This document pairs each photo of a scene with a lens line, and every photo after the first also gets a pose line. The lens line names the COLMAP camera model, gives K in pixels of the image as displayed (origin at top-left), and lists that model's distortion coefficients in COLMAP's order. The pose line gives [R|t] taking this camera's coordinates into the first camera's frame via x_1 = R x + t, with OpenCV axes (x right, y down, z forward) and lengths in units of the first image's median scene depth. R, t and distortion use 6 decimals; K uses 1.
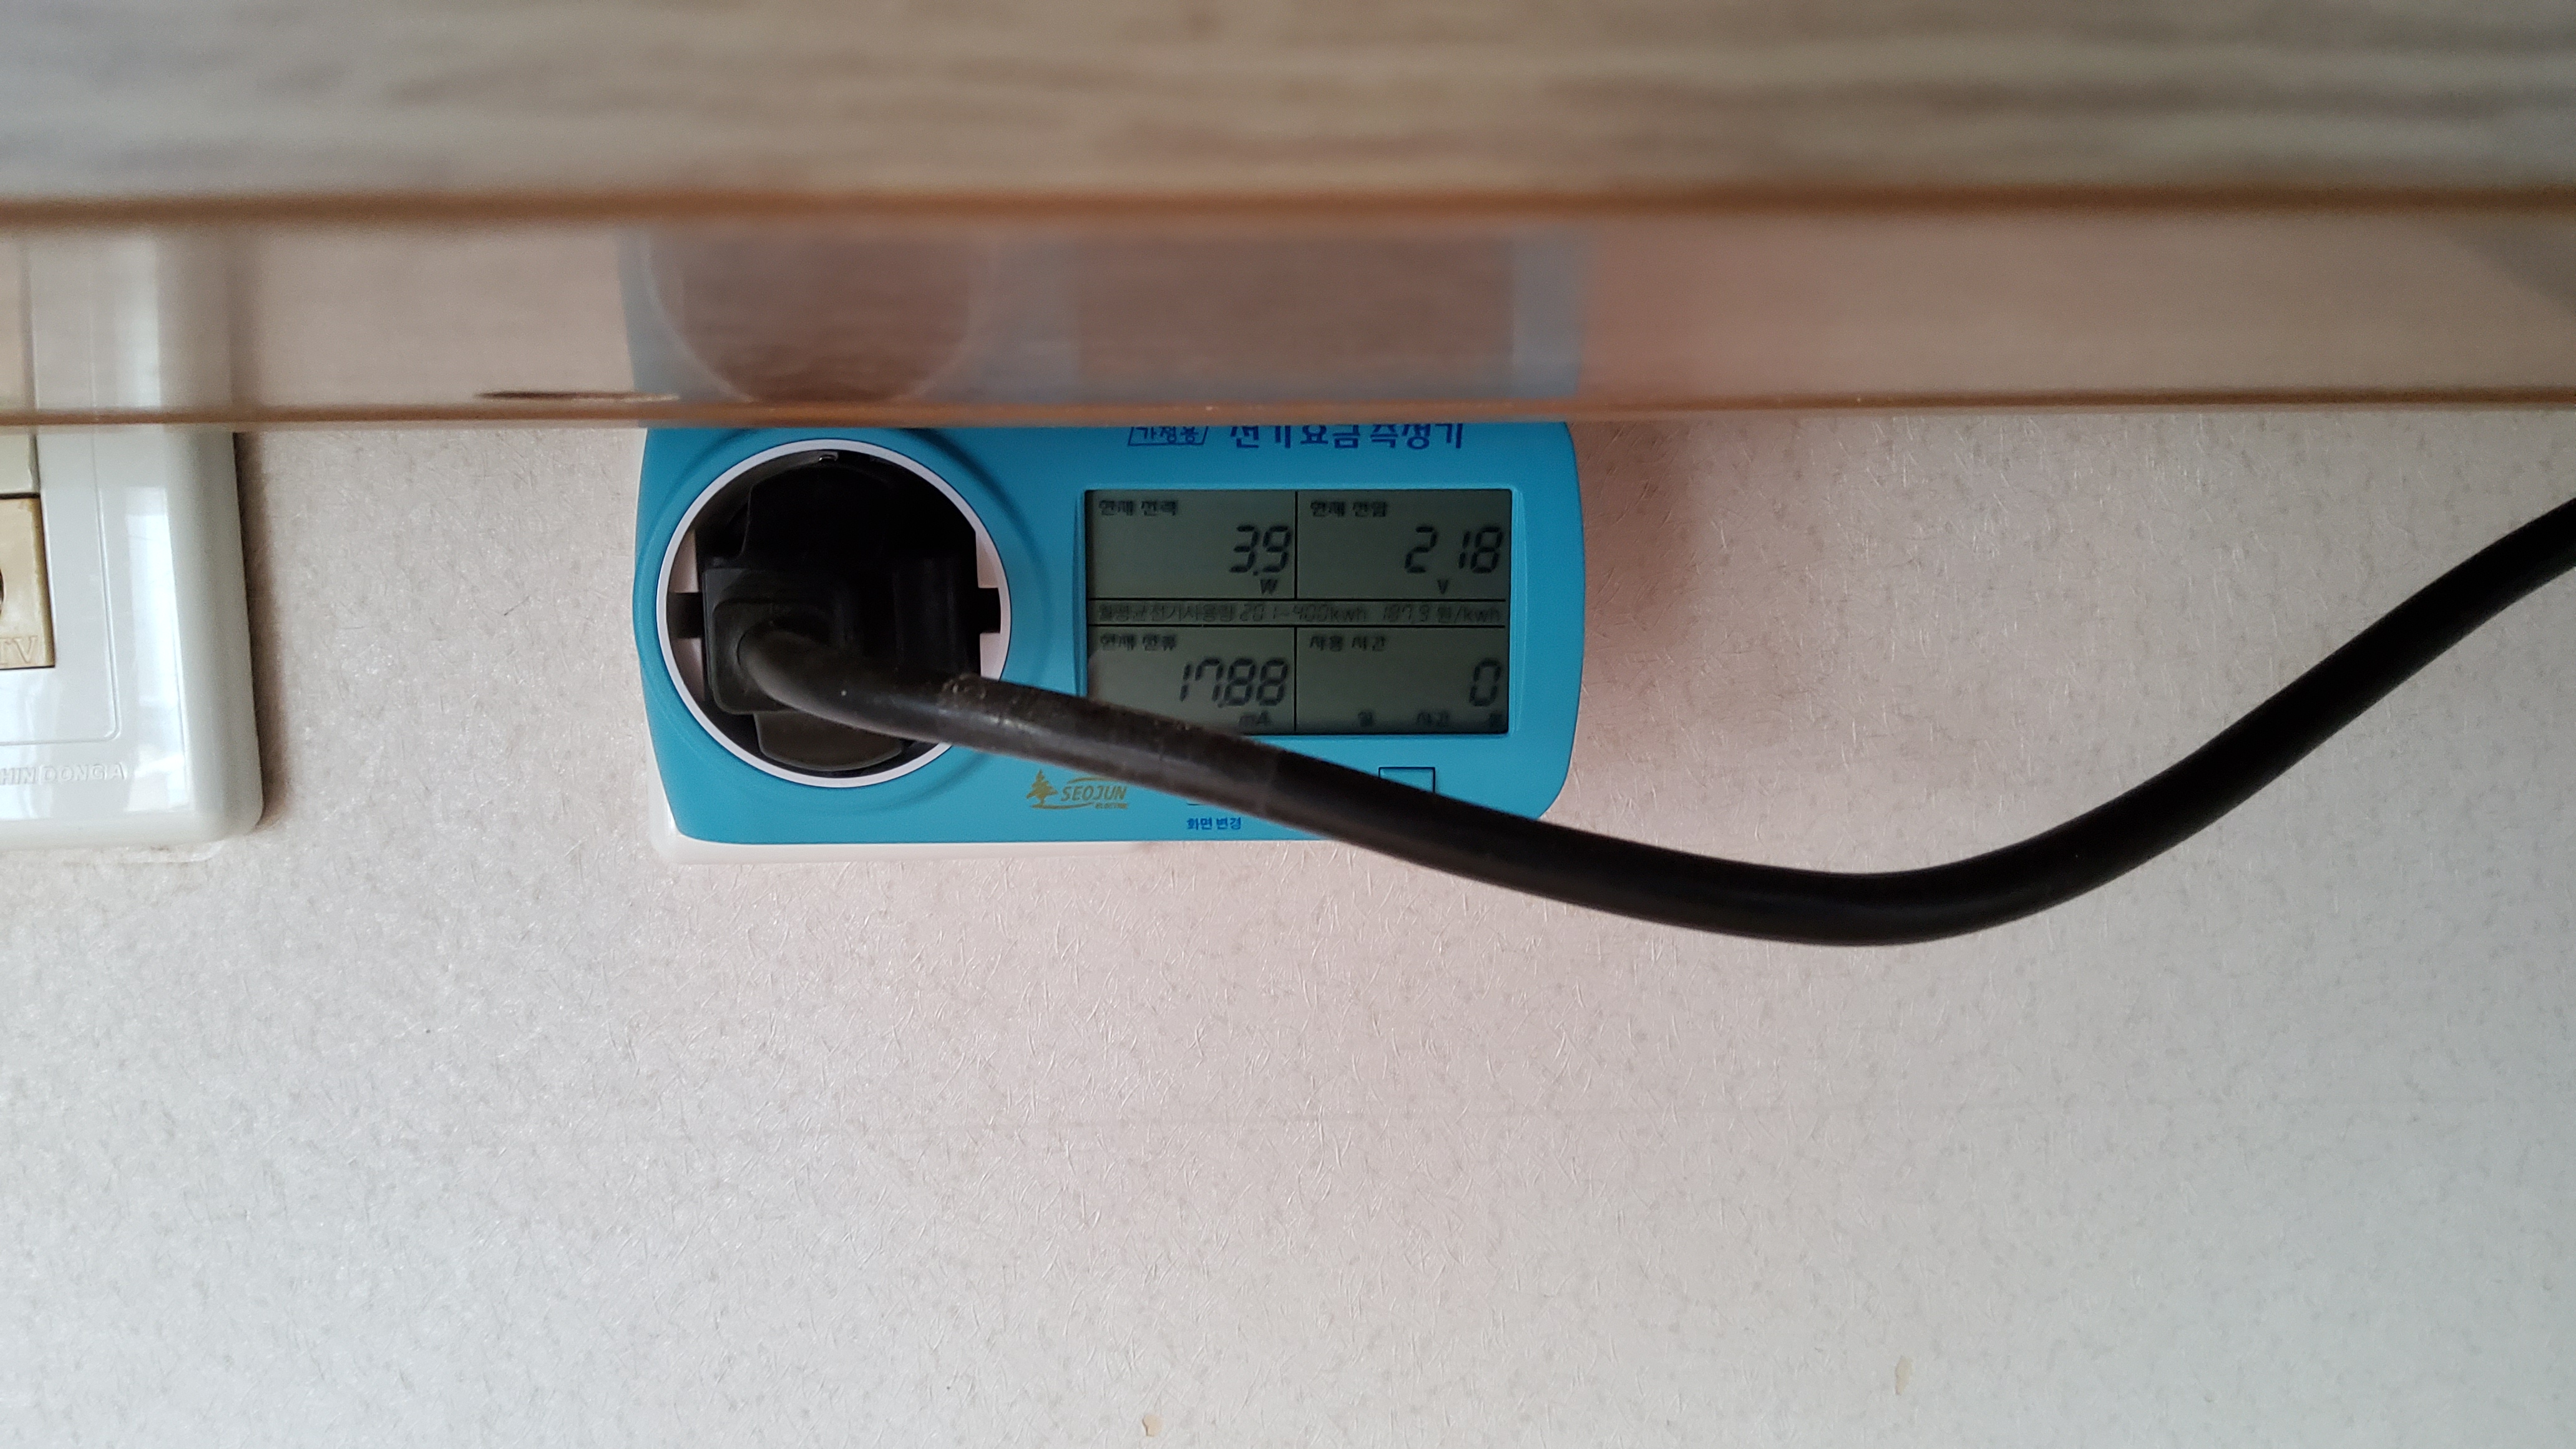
lens RADIAL K [[1913.9, 0, 1274.6], [0, 1913.9, 615.2], [0, 0, 1]] dist [0.039157, -0.102571]
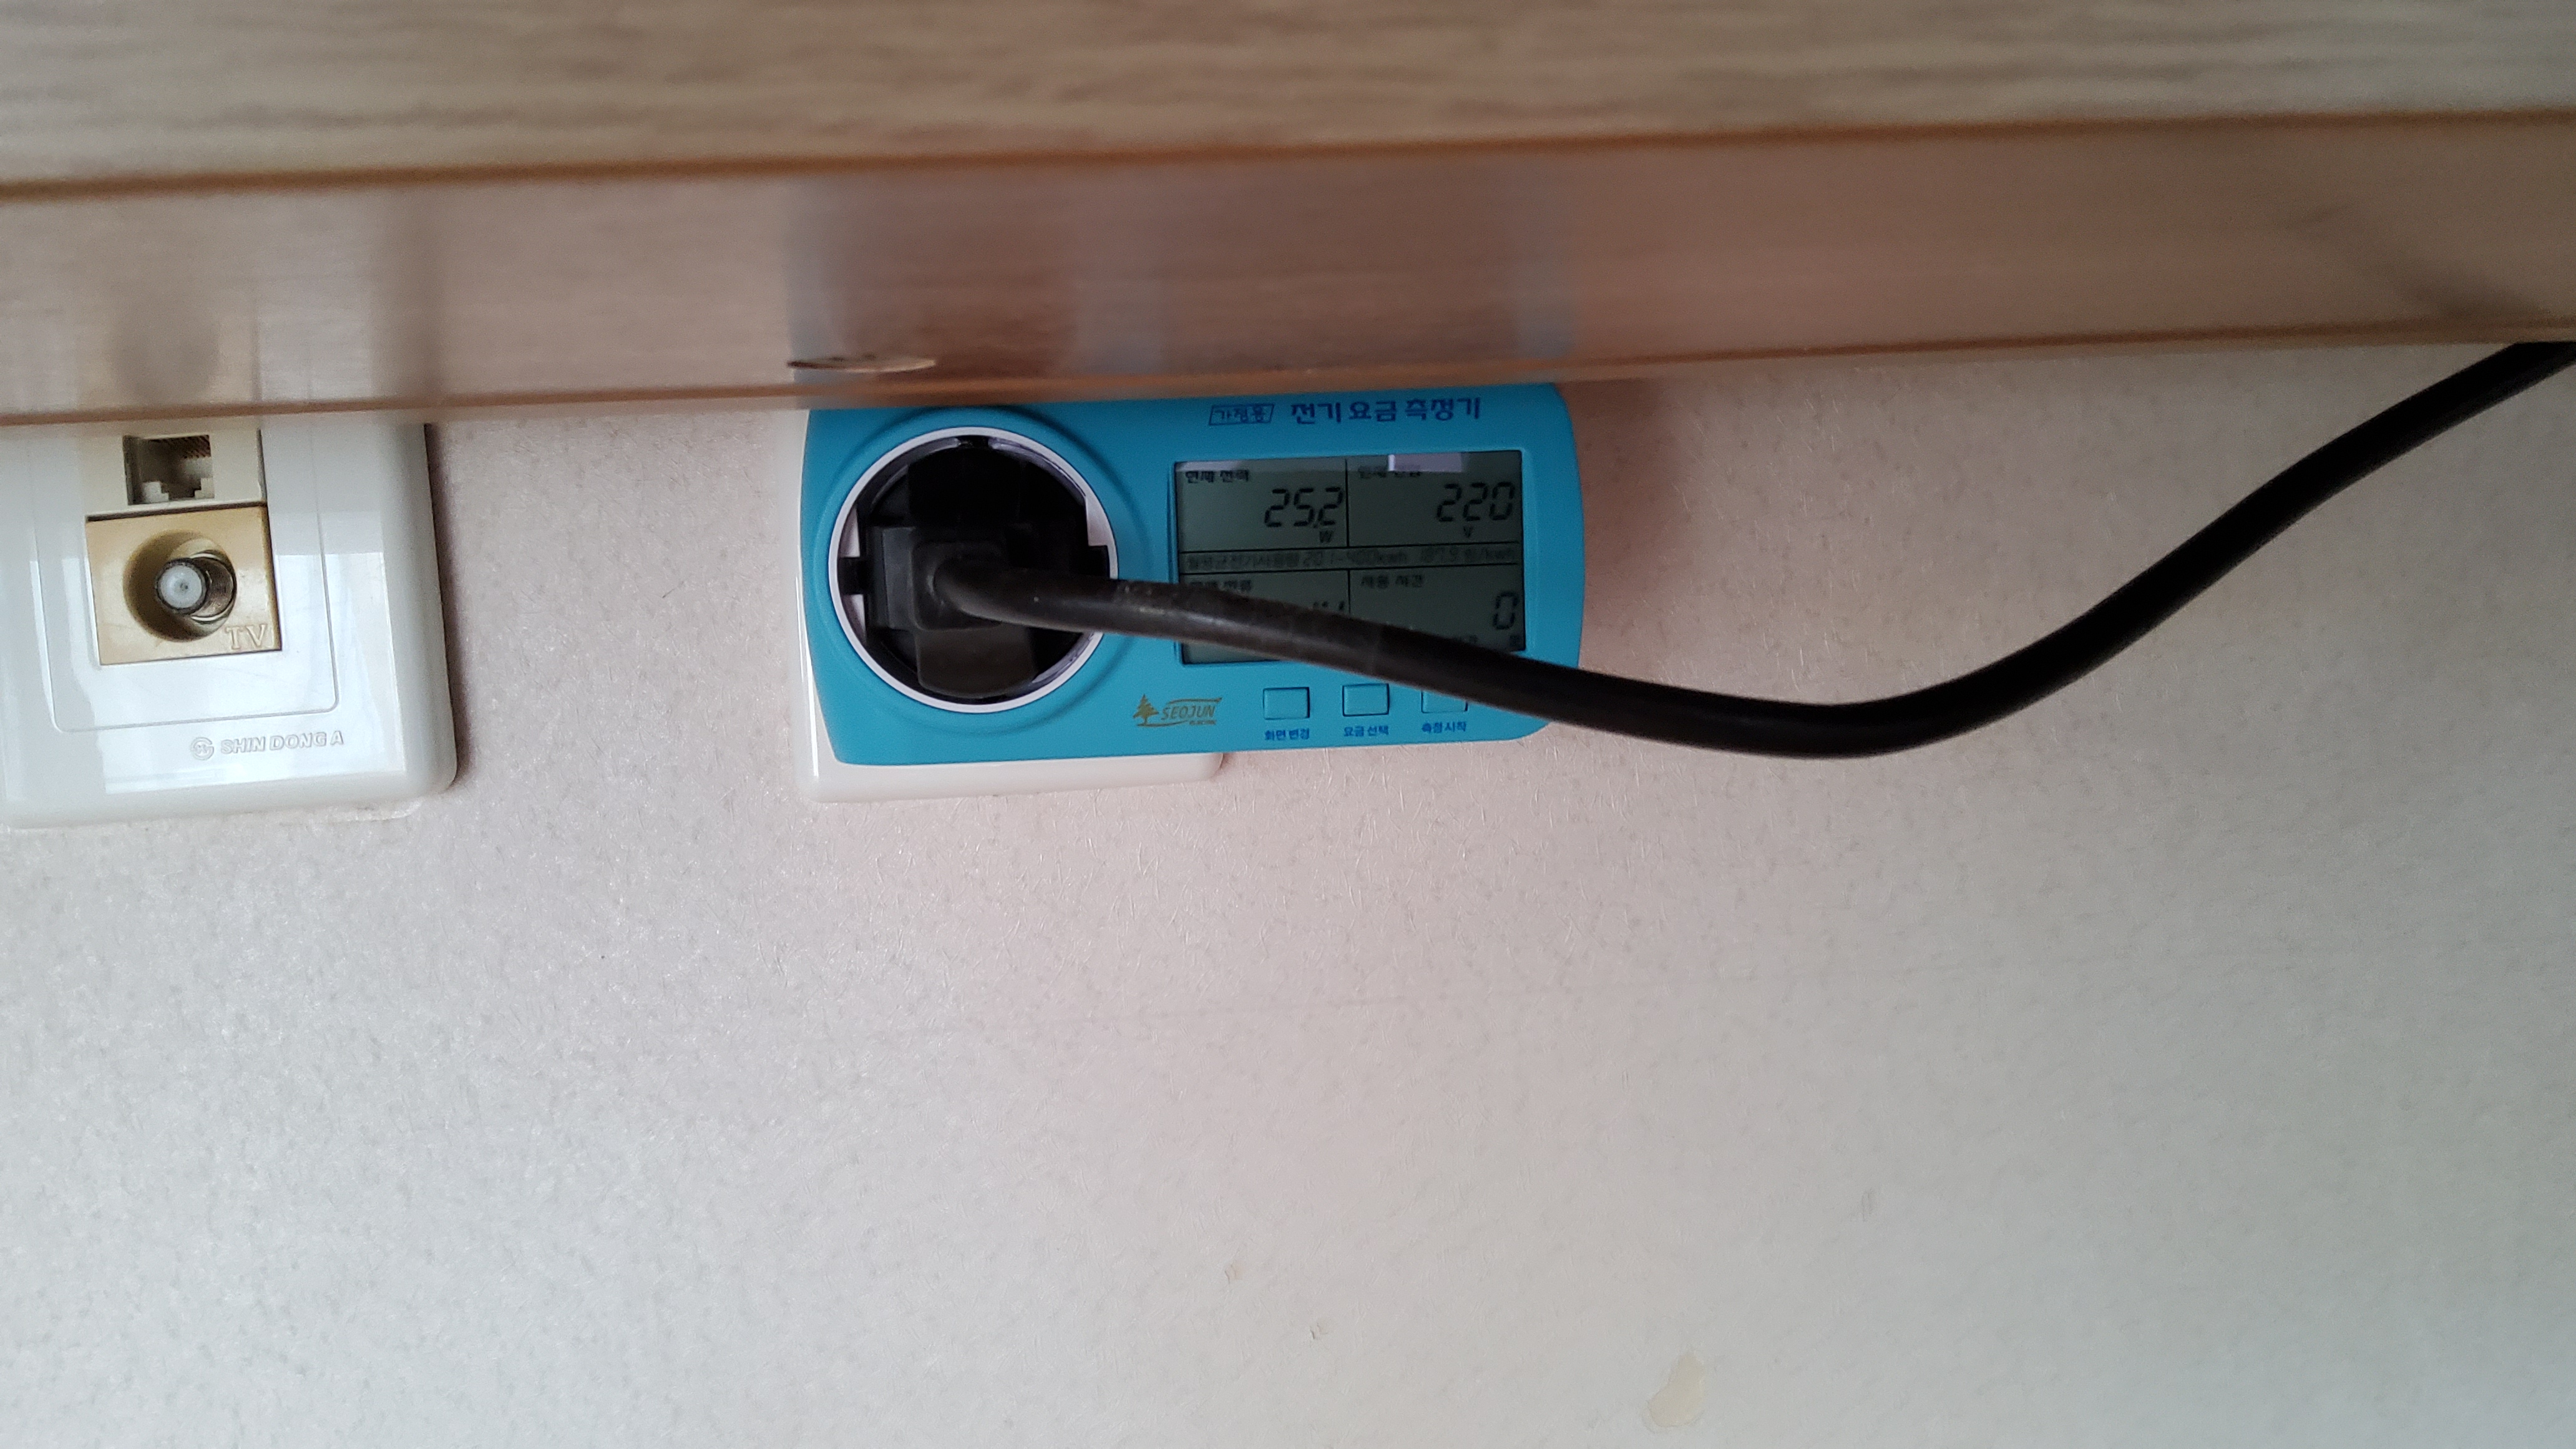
lens RADIAL K [[1876.8, 0, 1268.8], [0, 1876.8, 614.0], [0, 0, 1]] dist [0.030935, -0.077585]
pose [[0.998842, -0.035079, 0.032911, -0.067927], [0.036081, 0.998887, -0.030372, 0.058100], [-0.031809, 0.031524, 0.998997, -0.159824]]
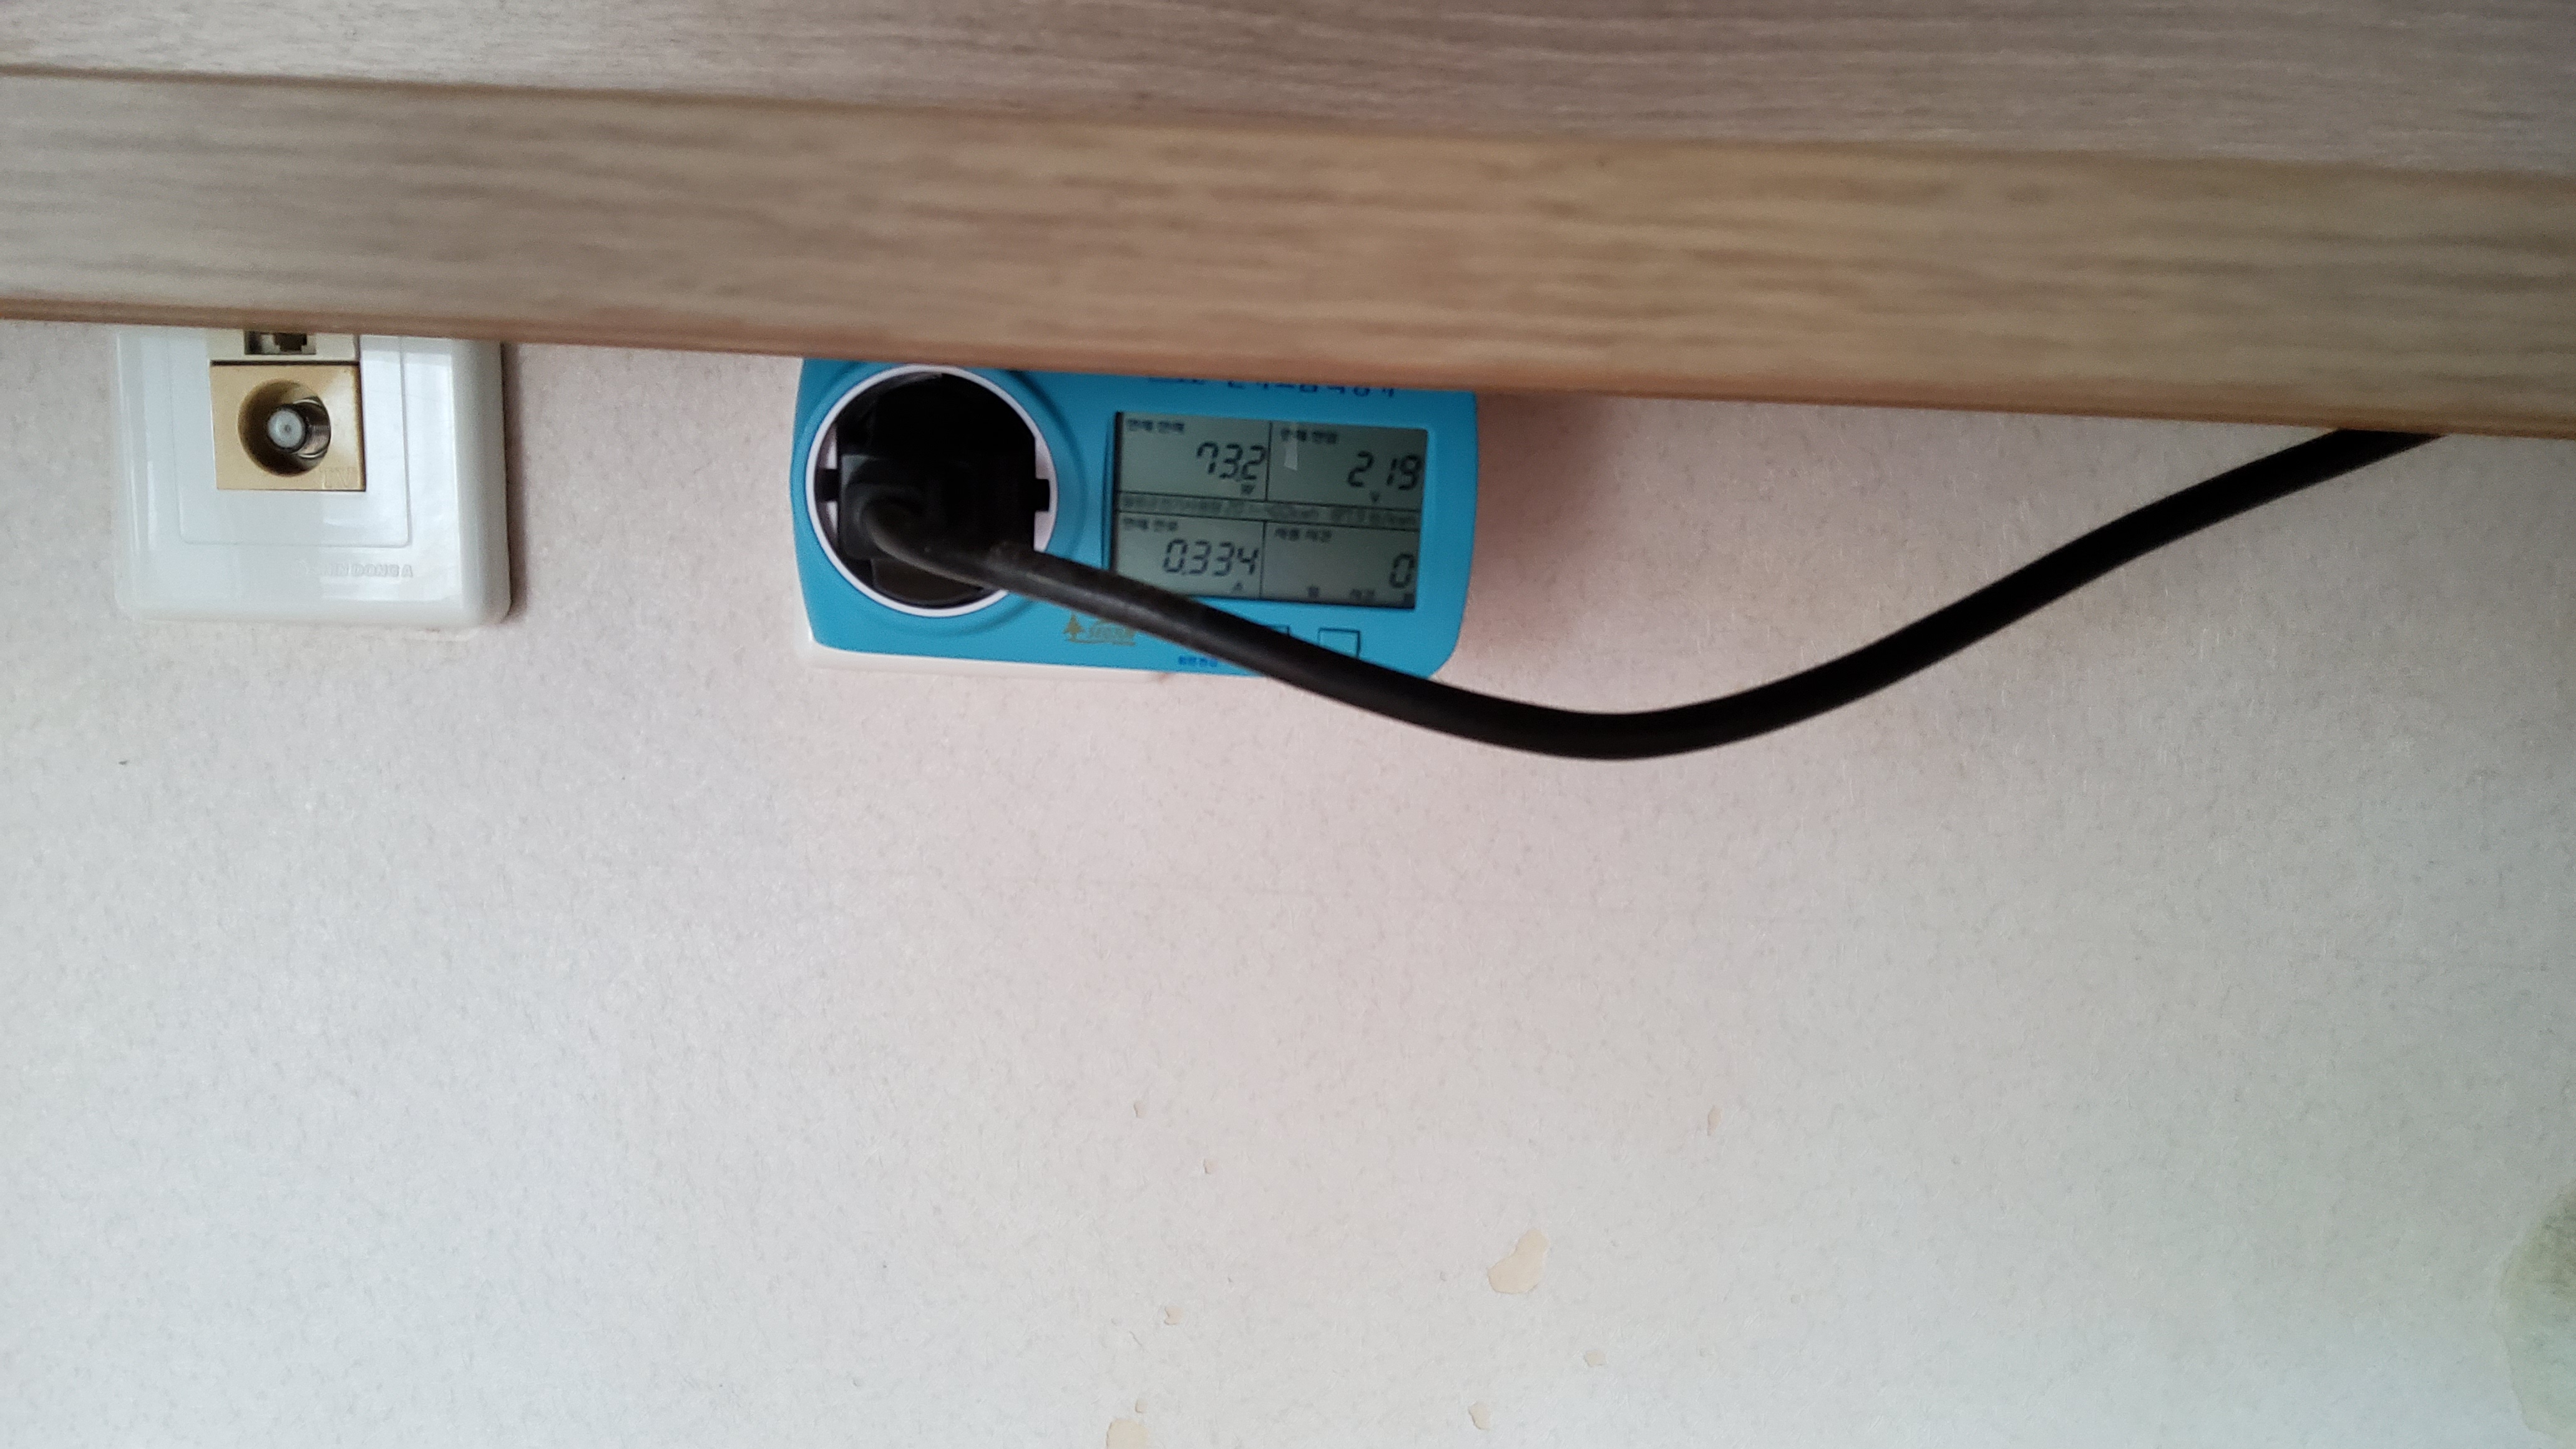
lens RADIAL K [[1876.8, 0, 1288.4], [0, 1876.8, 591.3], [0, 0, 1]] dist [0.030935, -0.077585]
pose [[0.996355, 0.064755, -0.055528, 0.089103], [-0.061630, 0.996512, 0.056256, -0.017135], [0.058977, -0.052629, 0.996871, -0.282255]]
